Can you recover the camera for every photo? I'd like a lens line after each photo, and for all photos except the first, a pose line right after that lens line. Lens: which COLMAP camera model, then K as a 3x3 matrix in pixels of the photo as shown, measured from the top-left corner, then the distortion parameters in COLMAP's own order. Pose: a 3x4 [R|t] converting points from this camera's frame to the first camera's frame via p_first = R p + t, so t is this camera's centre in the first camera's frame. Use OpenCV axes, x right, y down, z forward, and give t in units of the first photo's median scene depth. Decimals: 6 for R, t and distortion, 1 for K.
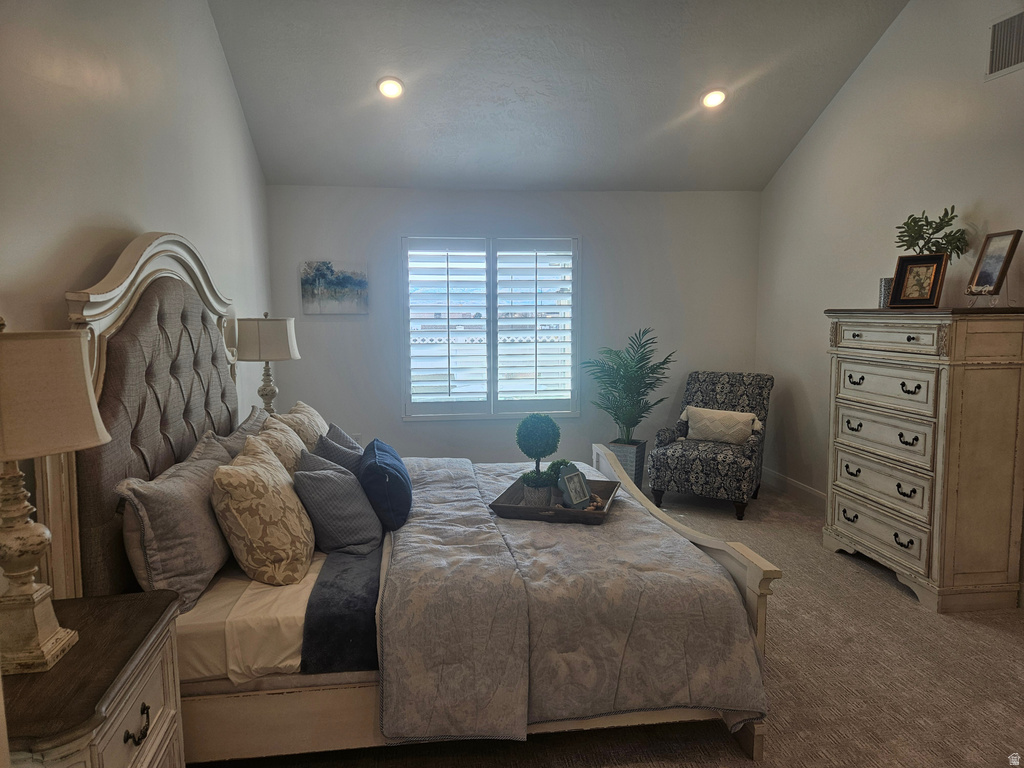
lens RADIAL K [[684.8, 0, 504.2], [0, 684.8, 375.2], [0, 0, 1]] dist [0.023516, -0.004452]
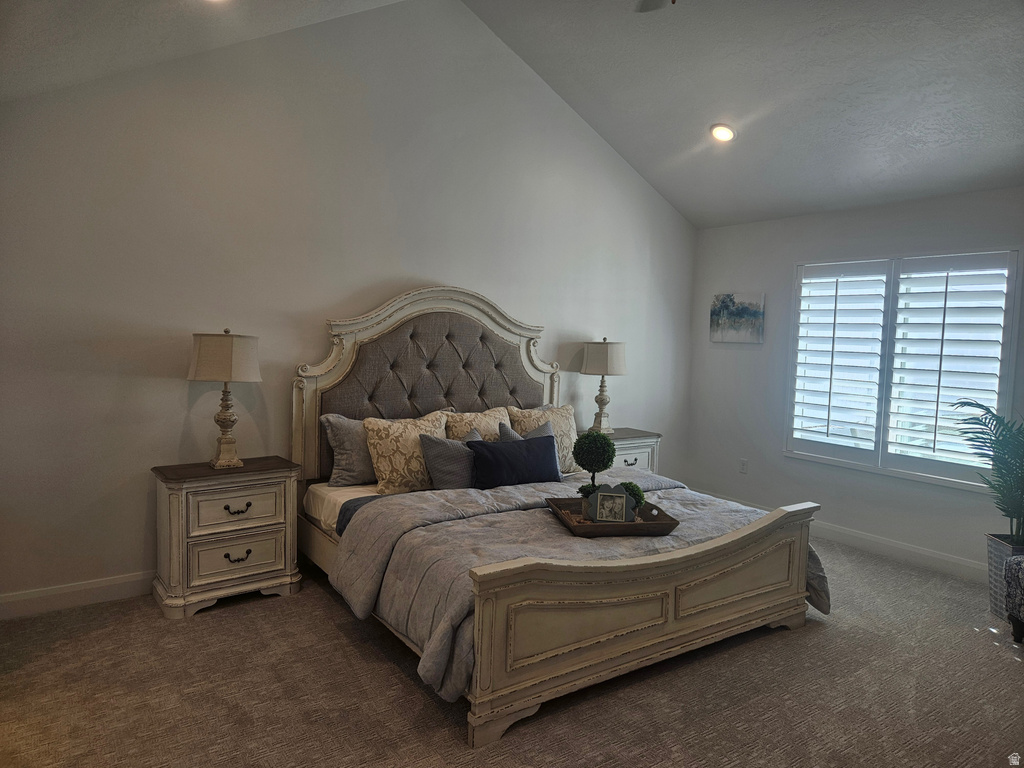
lens RADIAL K [[684.8, 0, 506.3], [0, 684.8, 387.0], [0, 0, 1]] dist [0.023516, -0.004452]
pose [[0.440762, 0.090290, -0.893071, 0.557789], [-0.115053, 0.992404, 0.043549, -0.026897], [0.890220, 0.083556, 0.447802, 0.216581]]
